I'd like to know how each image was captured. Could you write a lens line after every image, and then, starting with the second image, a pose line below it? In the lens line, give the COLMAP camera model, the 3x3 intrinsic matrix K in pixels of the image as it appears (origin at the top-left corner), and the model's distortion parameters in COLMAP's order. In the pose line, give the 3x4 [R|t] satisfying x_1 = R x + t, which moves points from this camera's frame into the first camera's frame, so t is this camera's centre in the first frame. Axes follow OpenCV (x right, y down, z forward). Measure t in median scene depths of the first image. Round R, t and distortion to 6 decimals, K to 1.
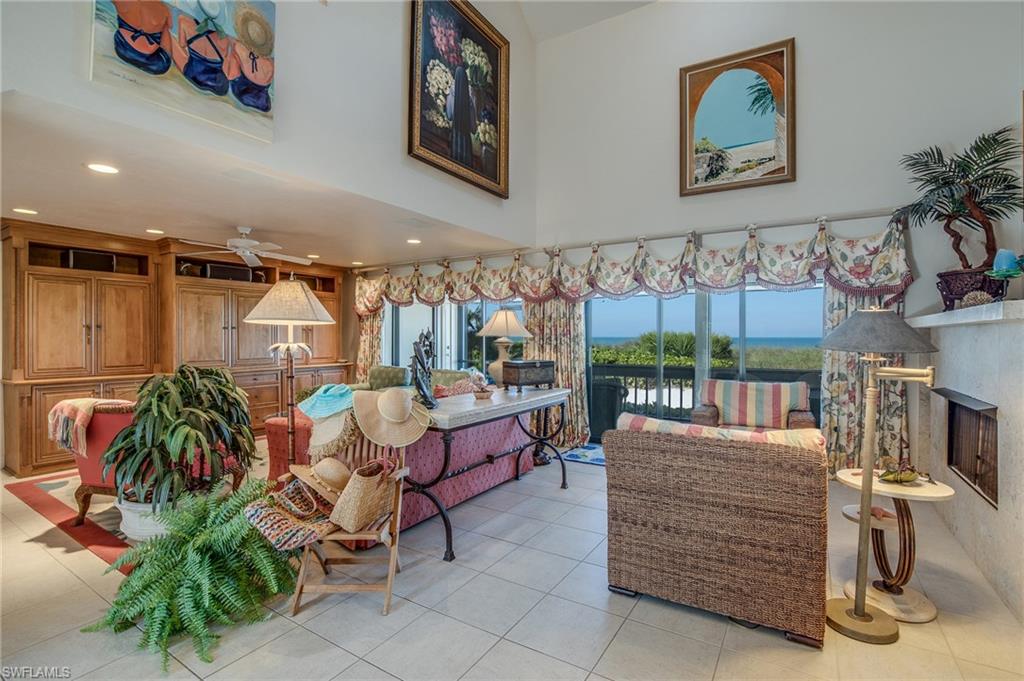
lens RADIAL K [[463.4, 0, 516.5], [0, 463.4, 339.0], [0, 0, 1]] dist [-0.030432, 0.000665]
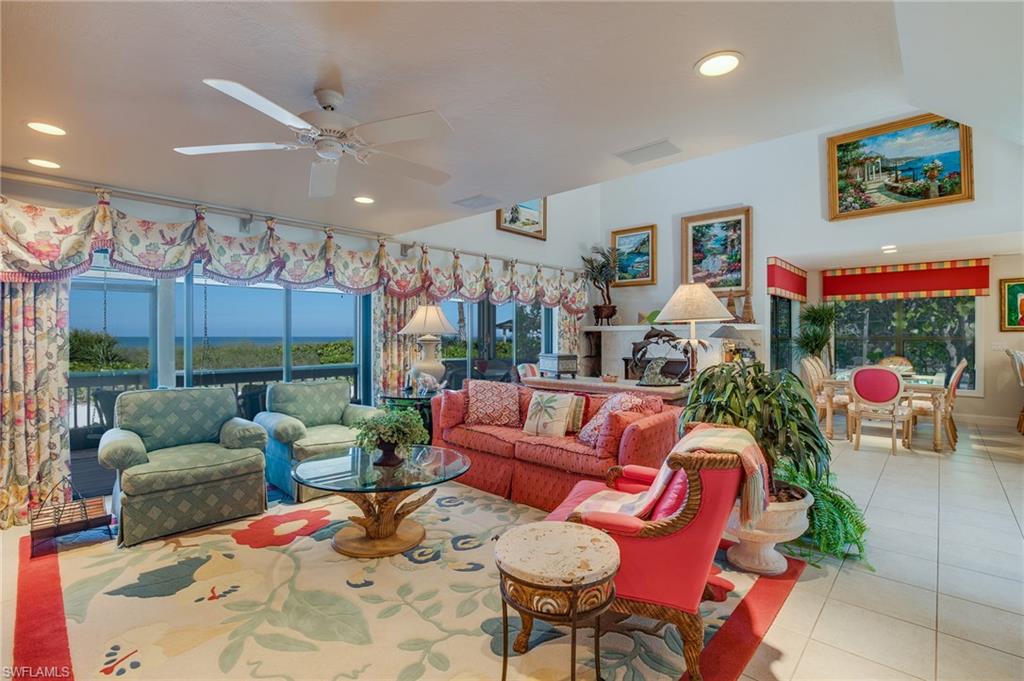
lens RADIAL K [[463.4, 0, 516.5], [0, 463.4, 339.0], [0, 0, 1]] dist [-0.030432, 0.000665]
pose [[0.204499, -0.013614, 0.978772, -0.957524], [-0.011088, 0.999807, 0.016223, -0.015600], [-0.978804, -0.014170, 0.204309, 0.680990]]
